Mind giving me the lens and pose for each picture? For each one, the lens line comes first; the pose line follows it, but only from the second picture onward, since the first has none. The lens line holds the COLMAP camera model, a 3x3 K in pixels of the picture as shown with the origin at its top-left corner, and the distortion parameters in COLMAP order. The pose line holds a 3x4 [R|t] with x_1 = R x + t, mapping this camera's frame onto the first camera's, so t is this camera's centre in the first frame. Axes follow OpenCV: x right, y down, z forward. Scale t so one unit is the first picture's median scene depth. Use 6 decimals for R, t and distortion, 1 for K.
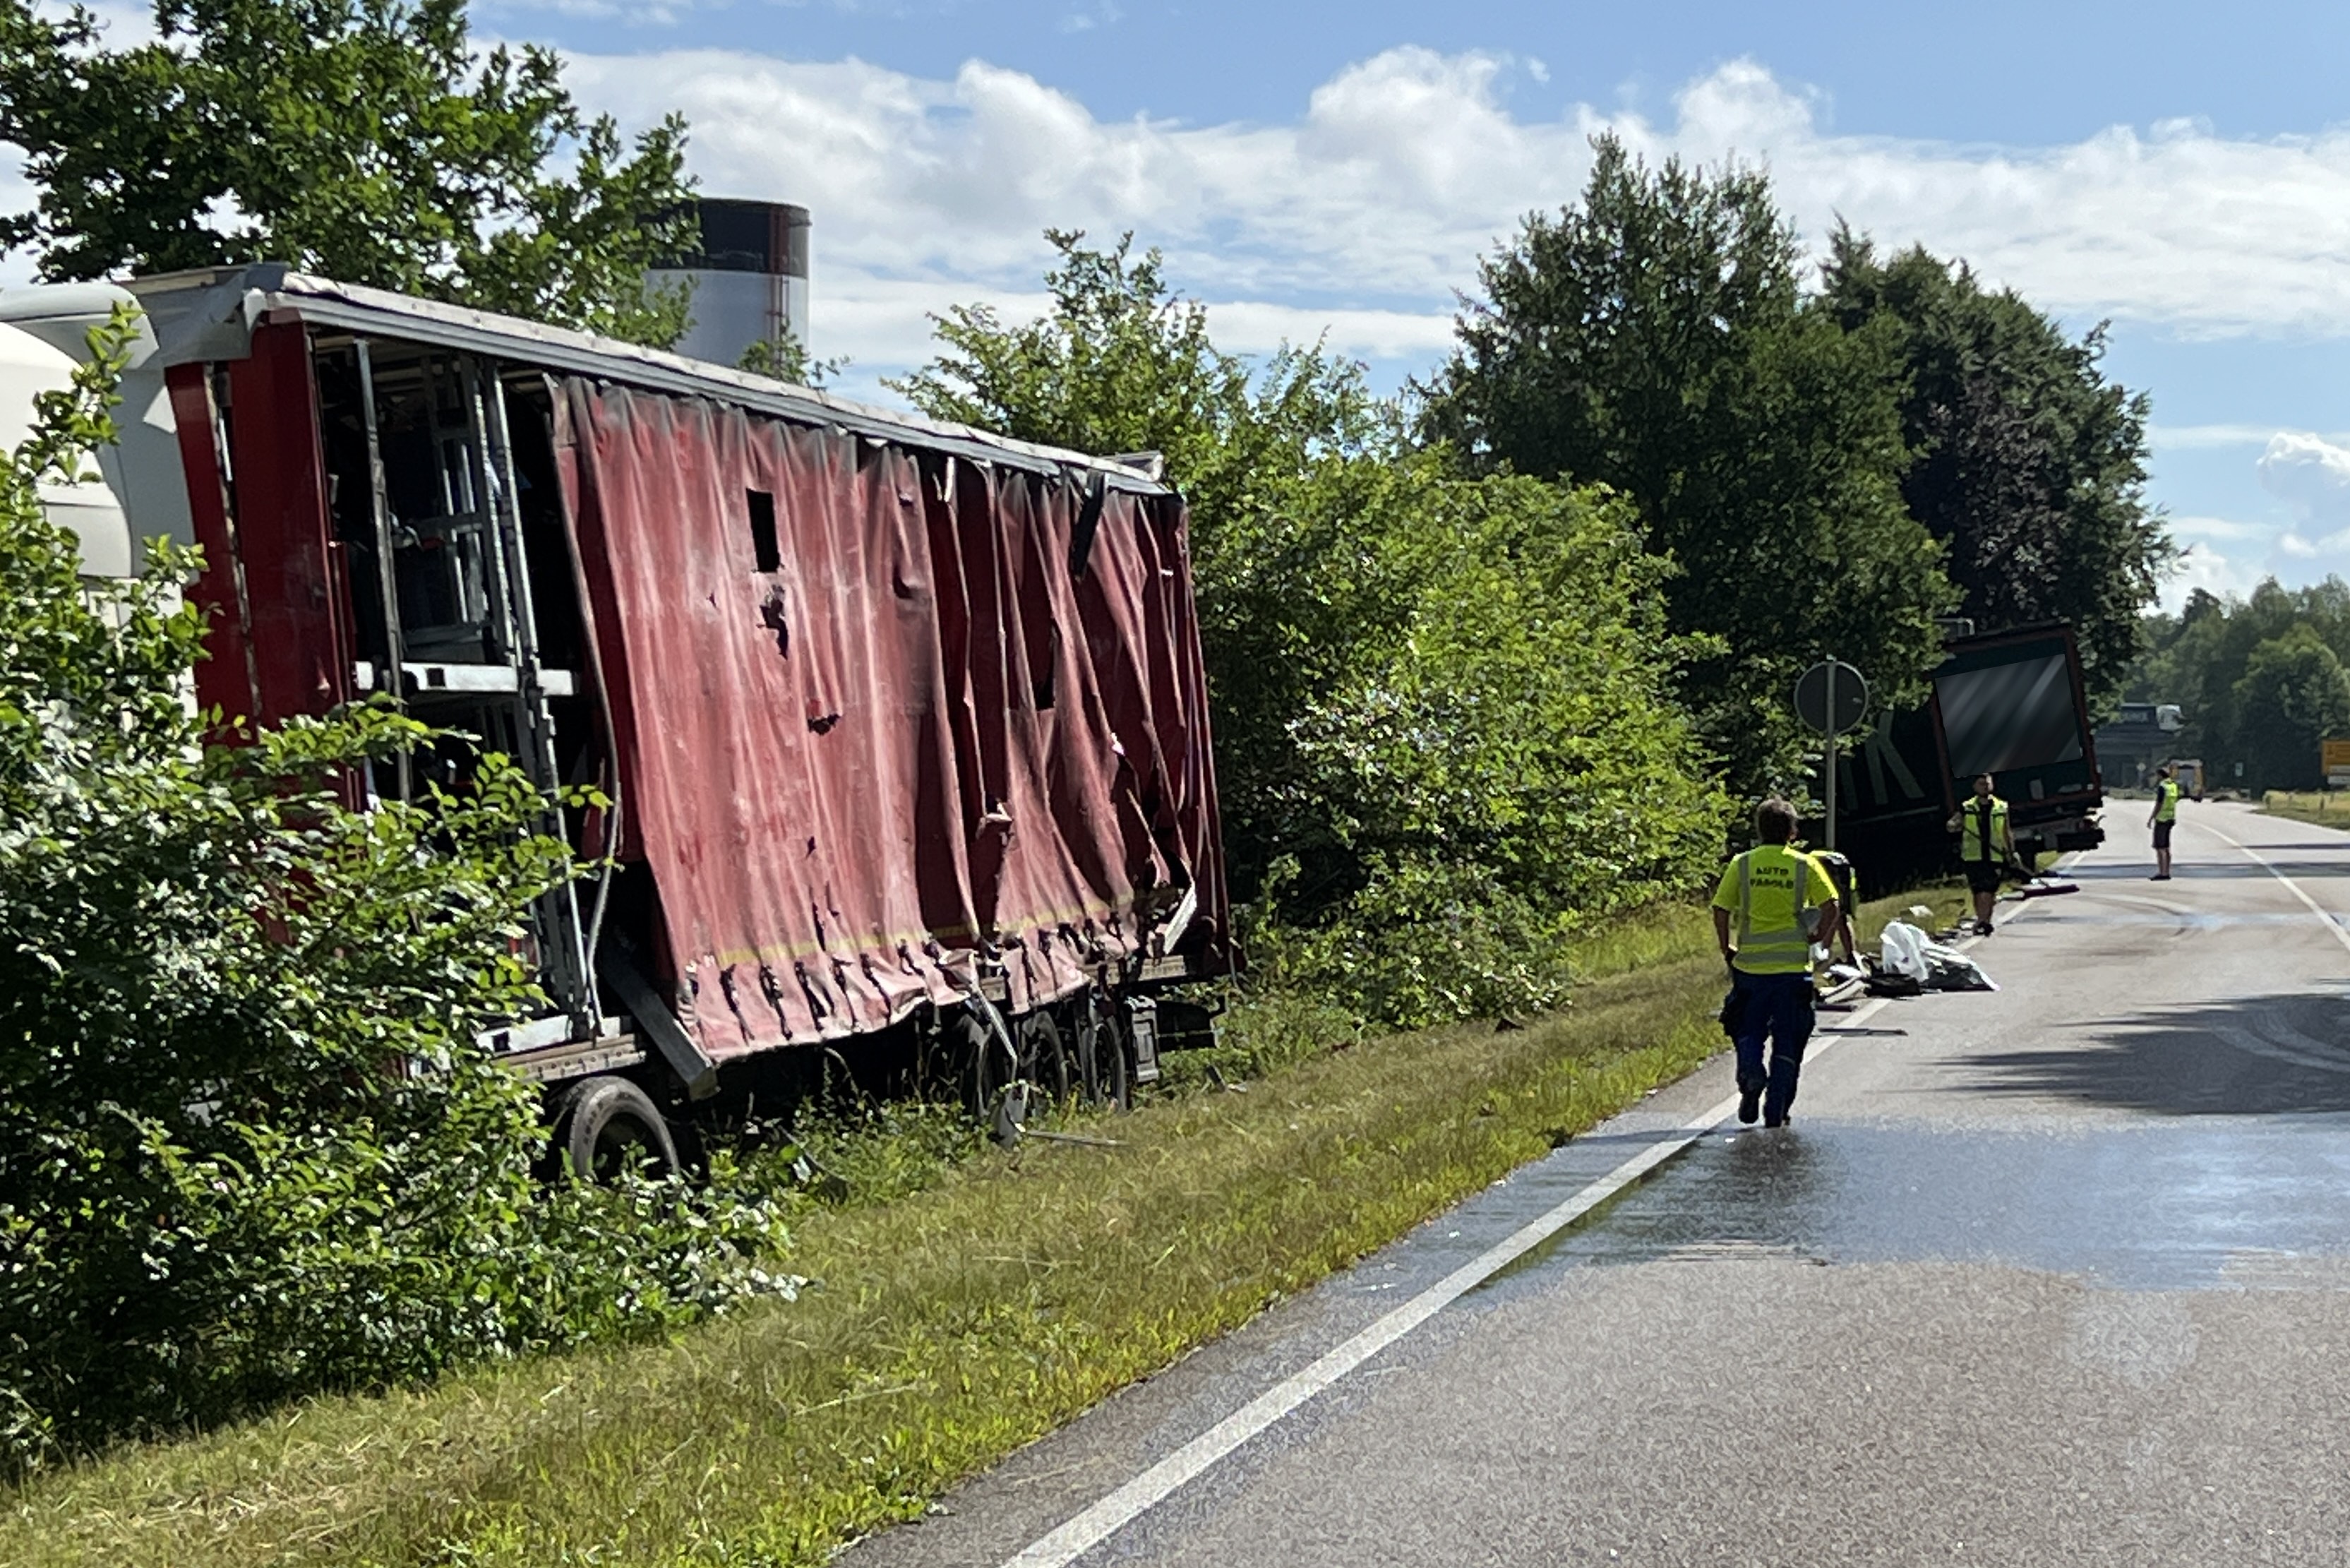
lens RADIAL K [[4169.9, 0, 1175.0], [0, 4169.9, 784.0], [0, 0, 1]] dist [0.449702, -2.654501]
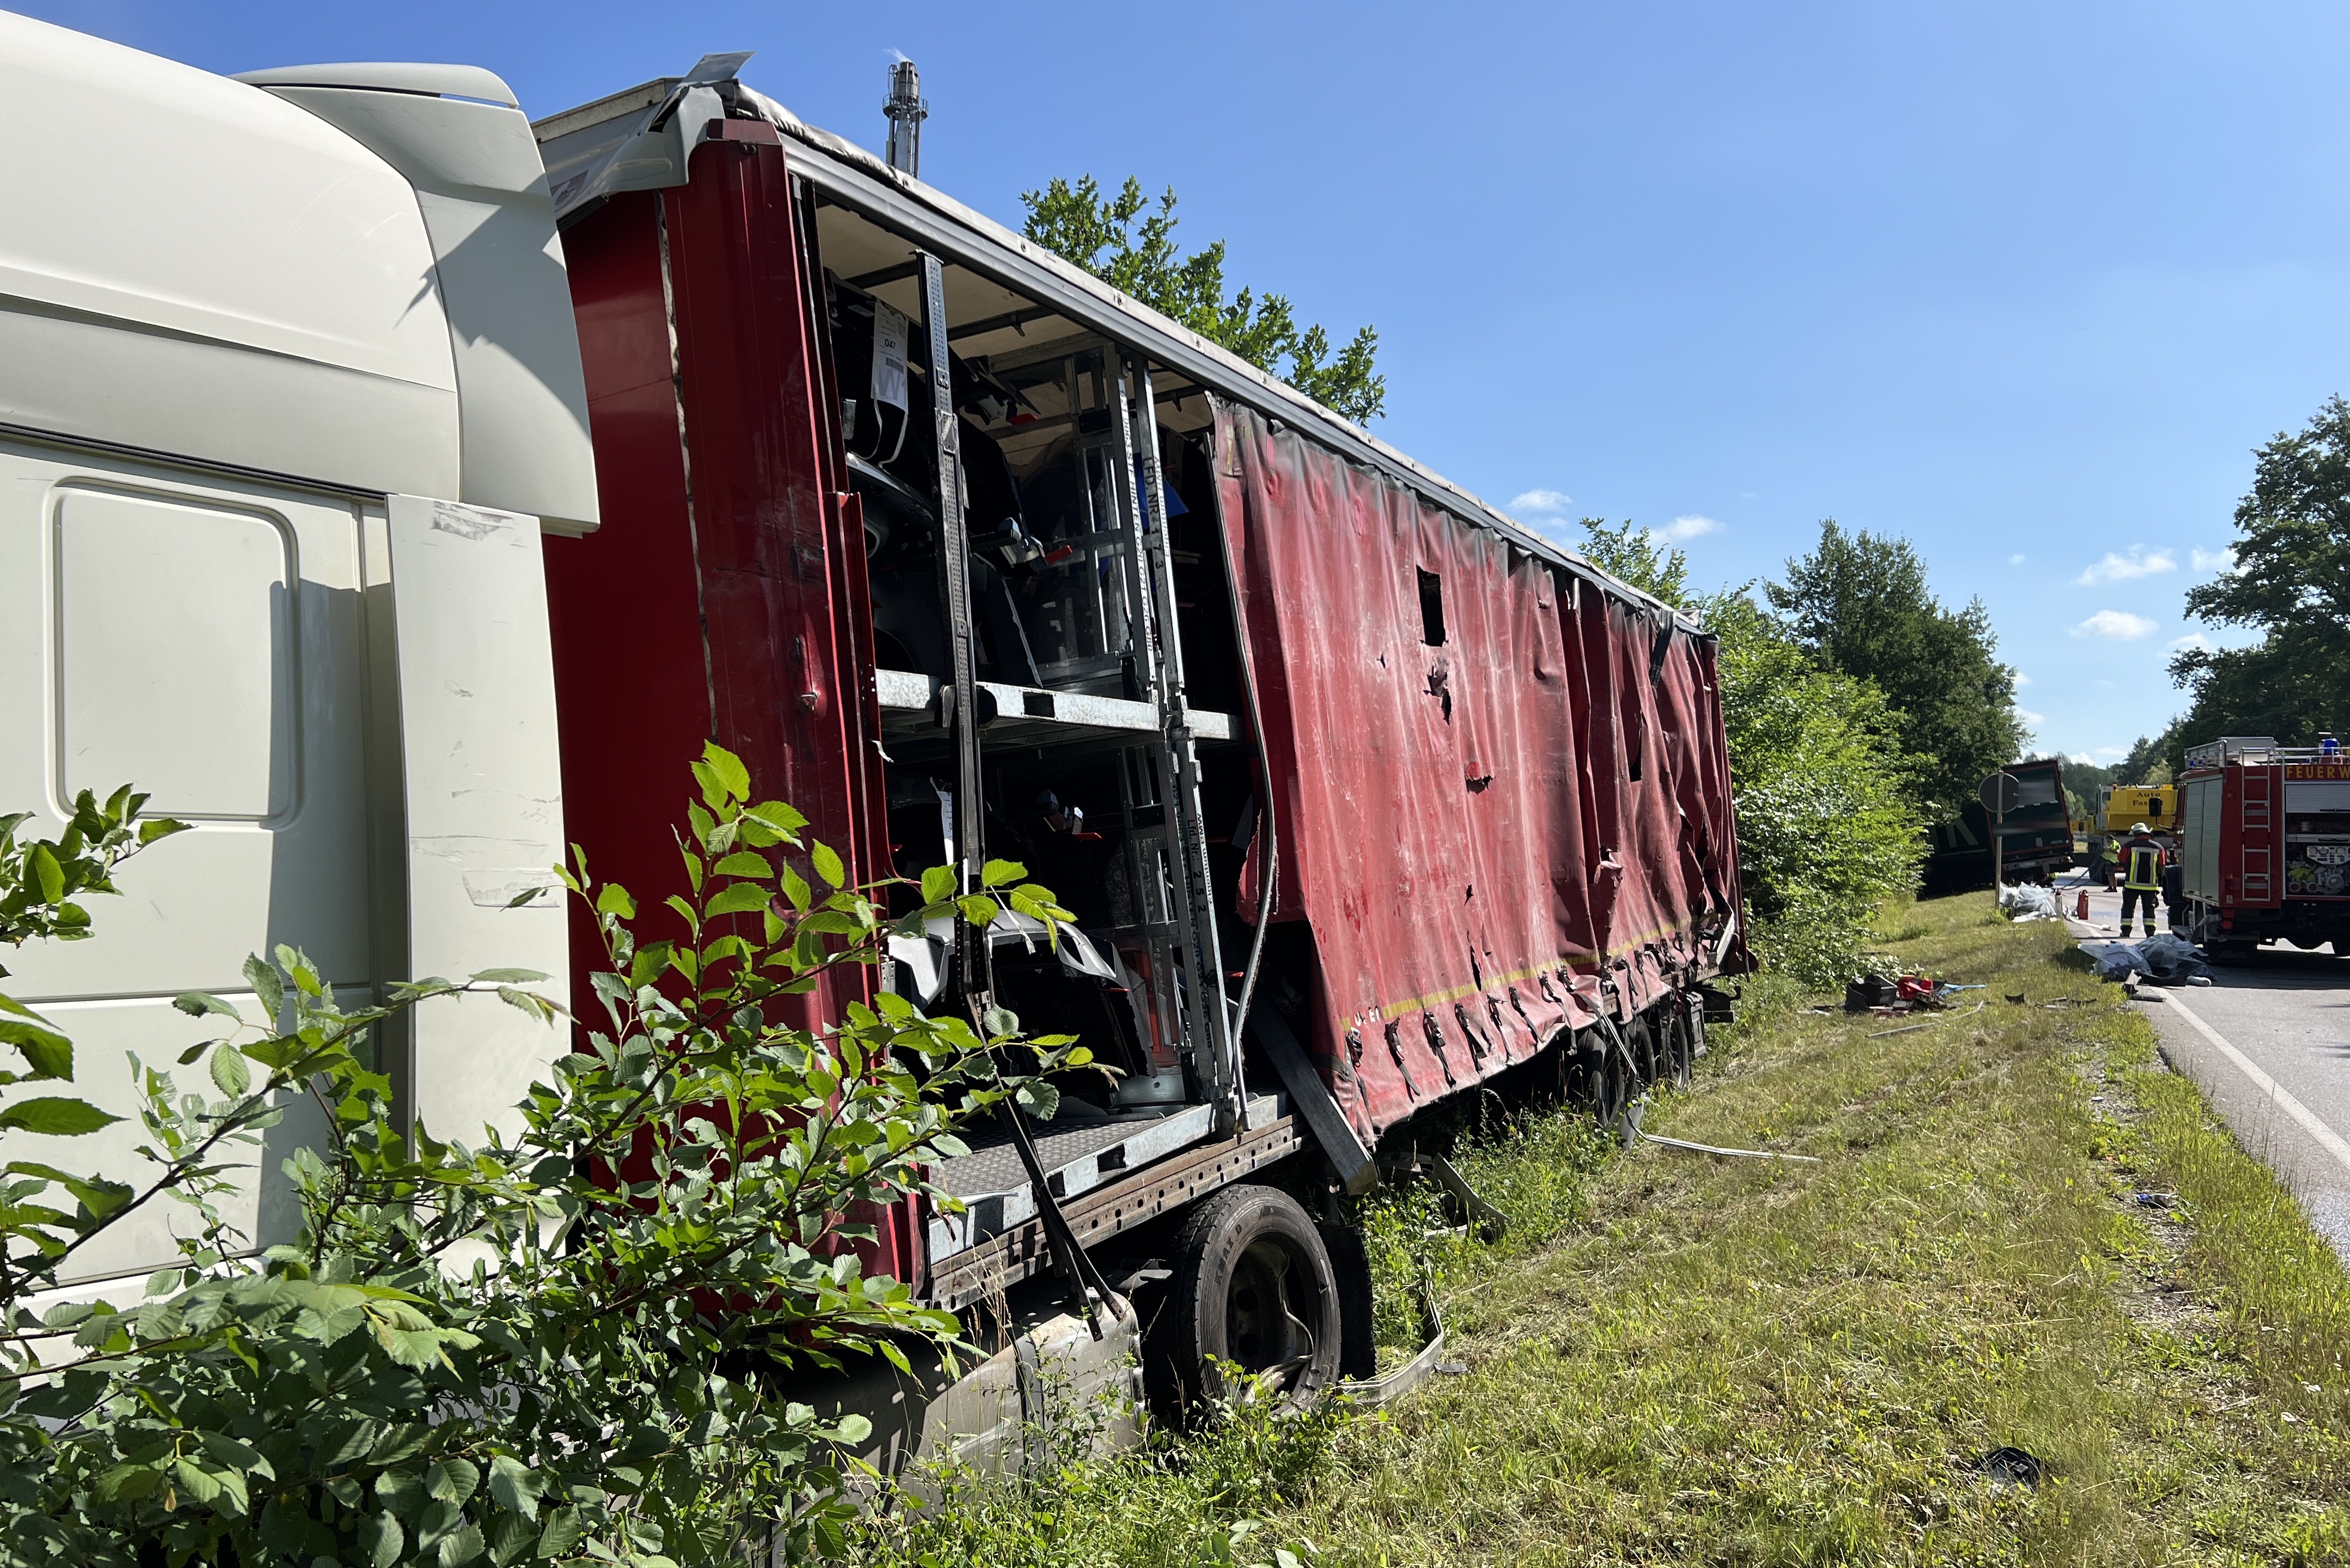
lens RADIAL K [[1778.7, 0, 1175.0], [0, 1778.7, 784.0], [0, 0, 1]] dist [0.058537, -0.003233]
pose [[0.973816, 0.011496, -0.227046, -0.055497], [-0.017030, 0.999603, -0.022431, -0.002168], [0.226698, 0.025711, 0.973626, 0.517414]]
